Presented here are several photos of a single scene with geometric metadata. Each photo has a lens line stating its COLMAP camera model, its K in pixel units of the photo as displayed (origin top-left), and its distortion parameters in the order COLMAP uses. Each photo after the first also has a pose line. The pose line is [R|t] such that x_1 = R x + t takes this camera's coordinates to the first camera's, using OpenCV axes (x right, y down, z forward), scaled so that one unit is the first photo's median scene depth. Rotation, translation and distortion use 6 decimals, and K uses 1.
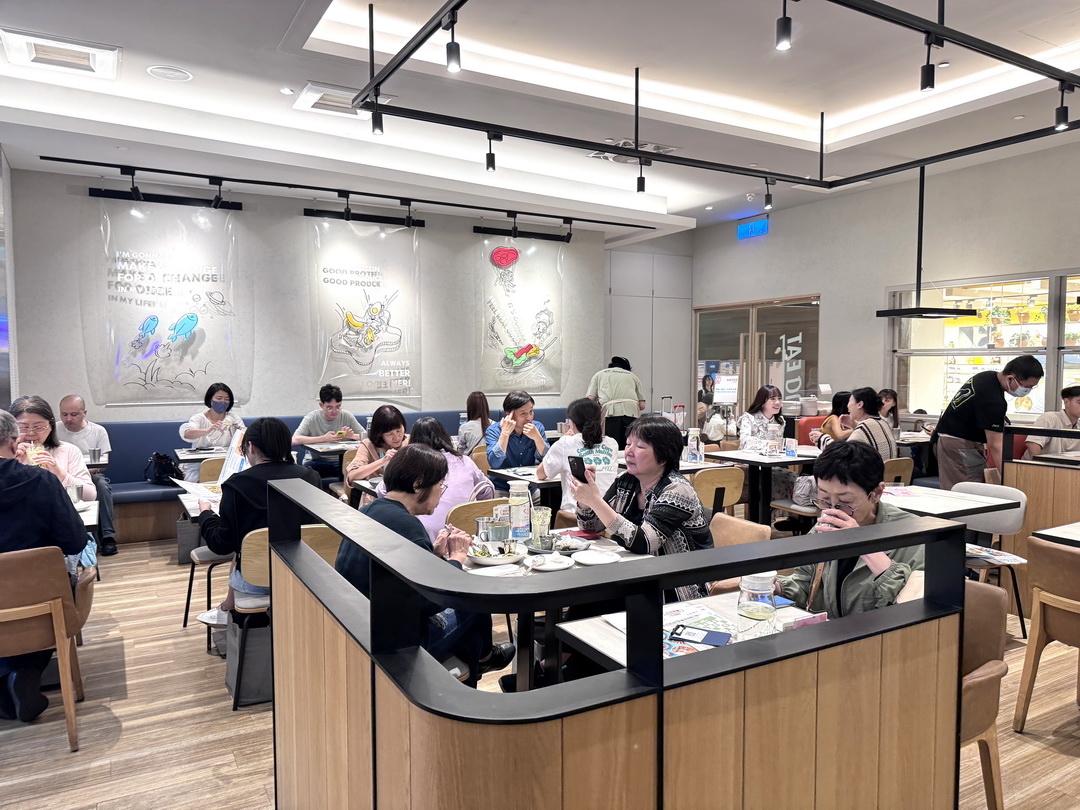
lens RADIAL K [[764.4, 0, 537.8], [0, 764.4, 407.8], [0, 0, 1]] dist [0.046479, -0.016050]
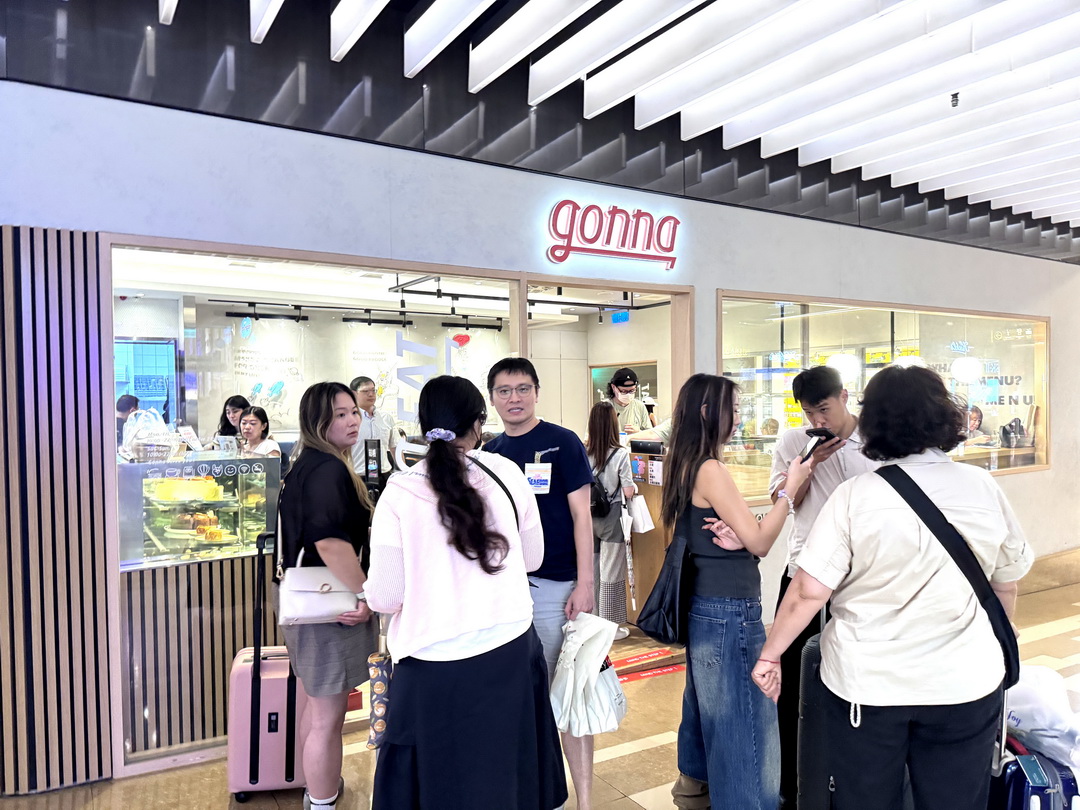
lens RADIAL K [[764.4, 0, 540.0], [0, 764.4, 414.6], [0, 0, 1]] dist [0.046479, -0.016050]
pose [[0.998413, -0.013462, 0.054681, 0.037271], [0.015244, 0.999362, -0.032305, 0.018250], [-0.054211, 0.033087, 0.997981, -0.708066]]
